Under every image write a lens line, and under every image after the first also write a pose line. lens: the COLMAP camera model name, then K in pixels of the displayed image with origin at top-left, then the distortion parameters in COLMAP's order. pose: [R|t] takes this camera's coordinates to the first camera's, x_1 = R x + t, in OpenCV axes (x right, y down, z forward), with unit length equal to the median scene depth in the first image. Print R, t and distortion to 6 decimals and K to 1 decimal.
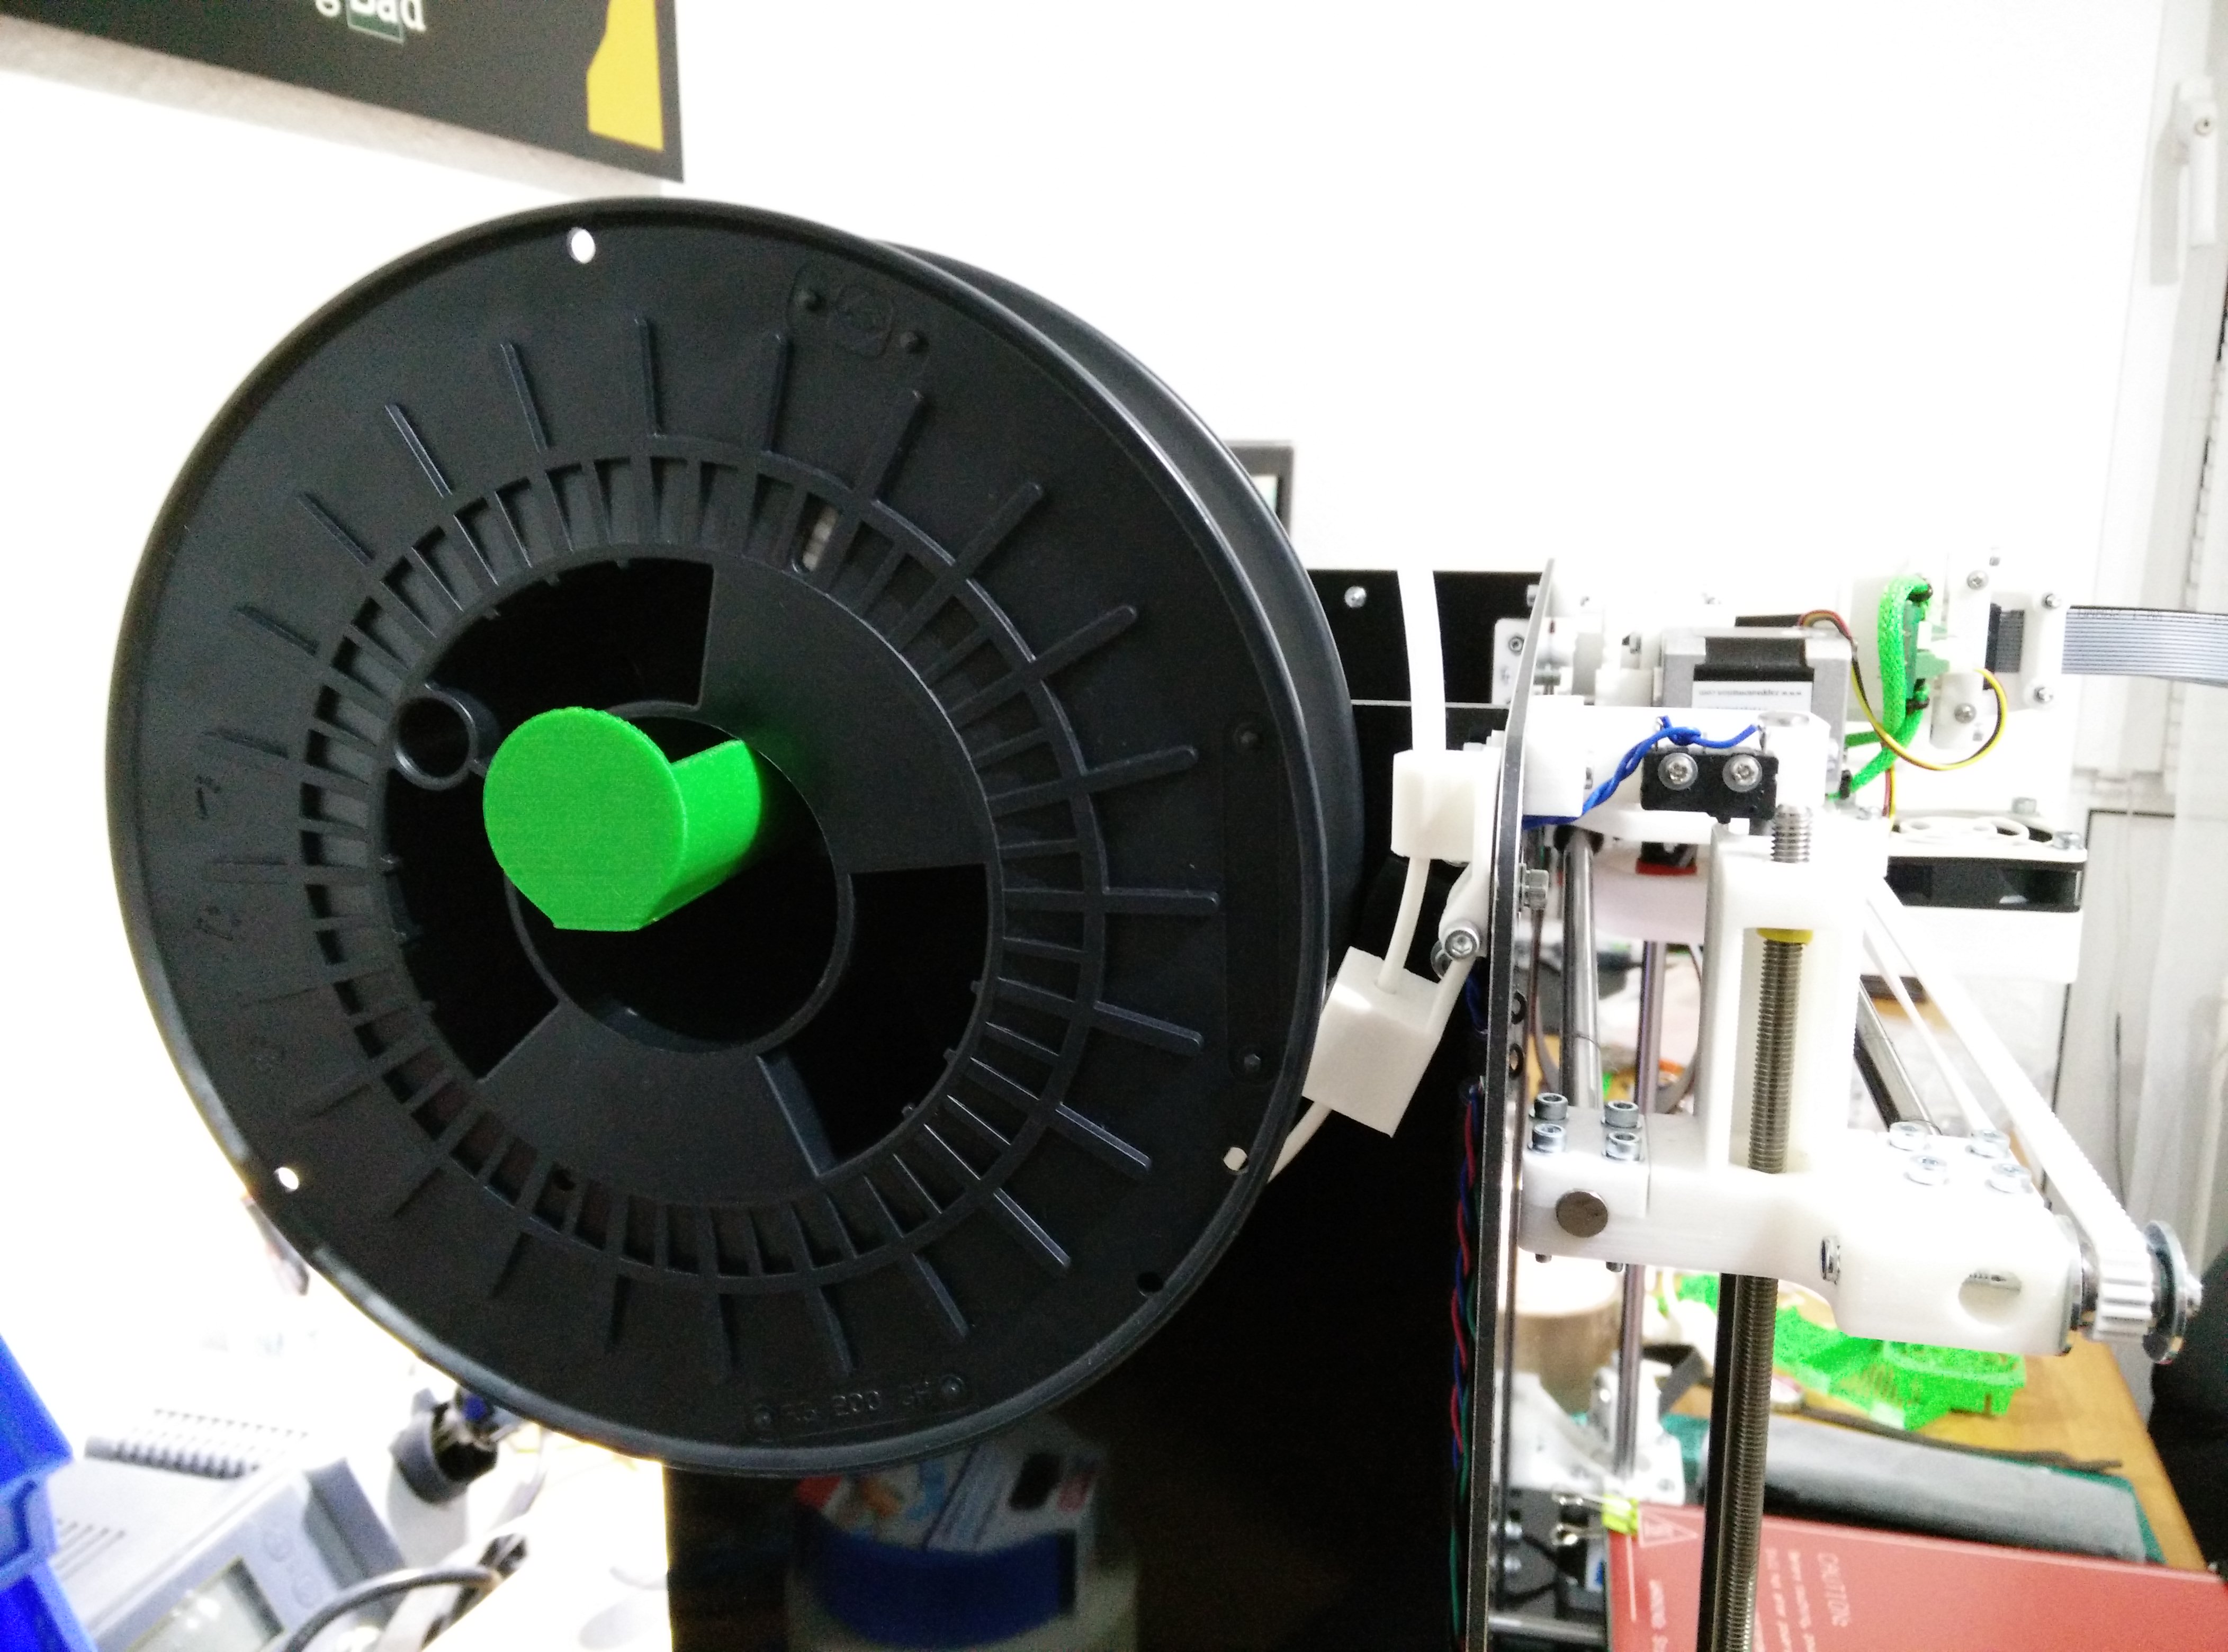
lens RADIAL K [[1690.2, 0, 1114.0], [0, 1690.2, 826.0], [0, 0, 1]] dist [-0.122947, -0.001251]
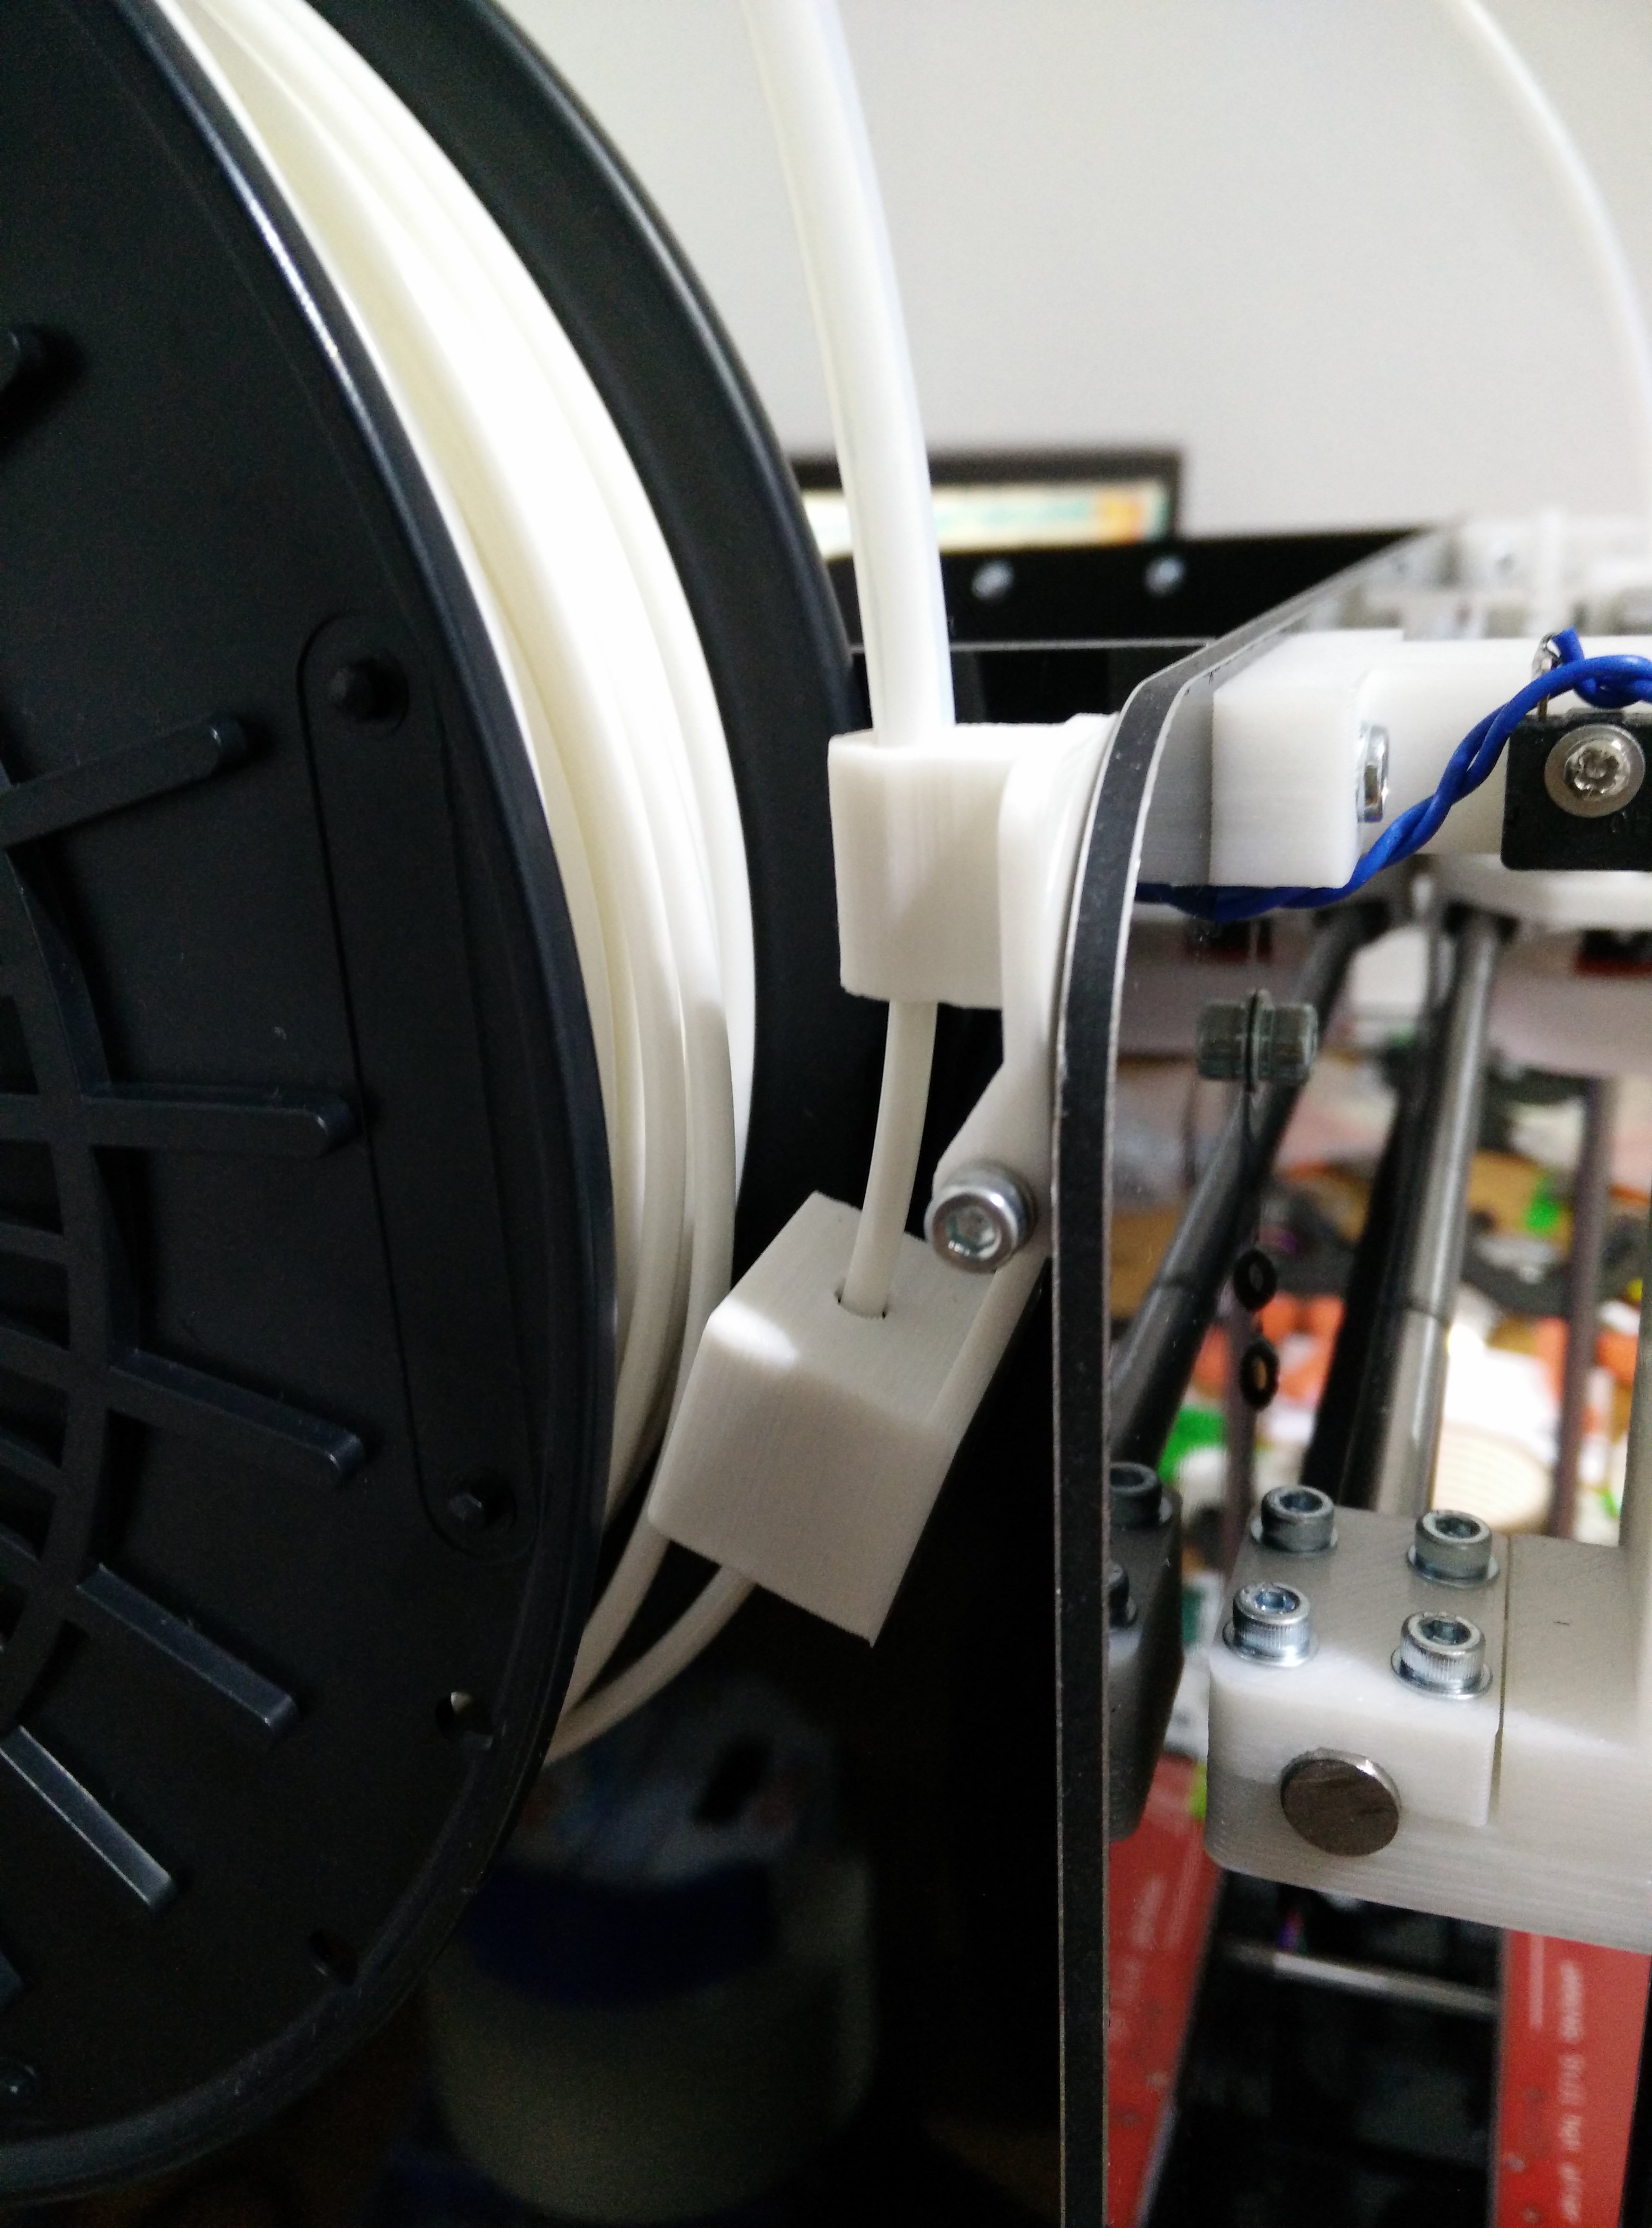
lens RADIAL K [[1827.2, 0, 826.0], [0, 1827.2, 1114.0], [0, 0, 1]] dist [-0.003498, -0.124234]
pose [[0.995447, -0.003103, -0.095264, 0.192683], [0.013535, 0.993944, 0.109052, -0.000935], [0.094349, -0.109845, 0.989461, 0.533528]]
